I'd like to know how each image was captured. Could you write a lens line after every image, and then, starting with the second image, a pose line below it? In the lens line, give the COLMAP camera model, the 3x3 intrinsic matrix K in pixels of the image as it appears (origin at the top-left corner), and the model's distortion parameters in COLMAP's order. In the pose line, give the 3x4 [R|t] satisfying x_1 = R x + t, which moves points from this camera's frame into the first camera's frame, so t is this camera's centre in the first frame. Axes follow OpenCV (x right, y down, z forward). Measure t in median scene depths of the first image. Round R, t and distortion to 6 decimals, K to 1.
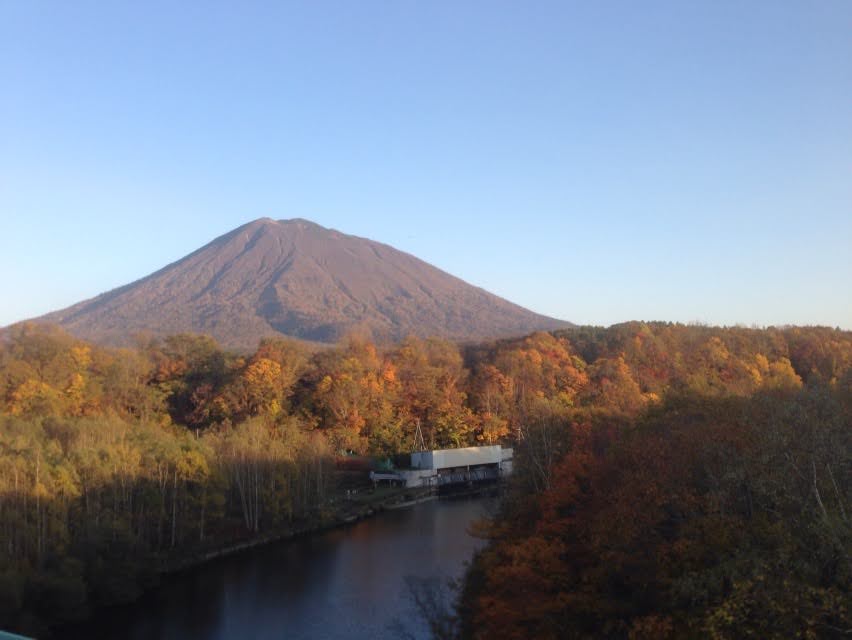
lens RADIAL K [[765.9, 0, 424.9], [0, 765.9, 312.8], [0, 0, 1]] dist [0.110801, -0.162540]
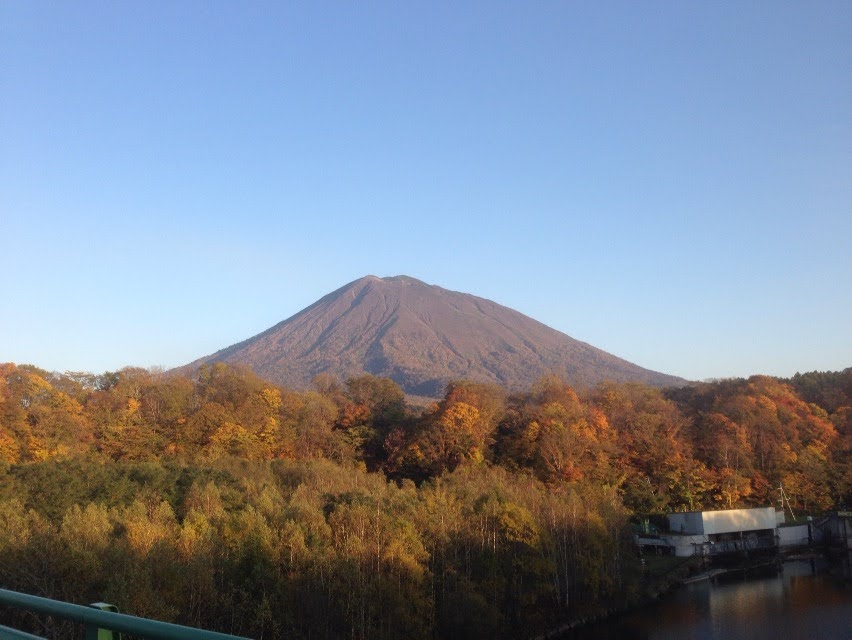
lens RADIAL K [[765.9, 0, 424.9], [0, 765.9, 312.8], [0, 0, 1]] dist [0.110801, -0.162540]
pose [[0.991459, -0.011222, -0.129939, -0.129961], [0.001773, 0.997359, -0.072605, 0.019675], [0.130410, 0.071754, 0.988860, 0.089297]]
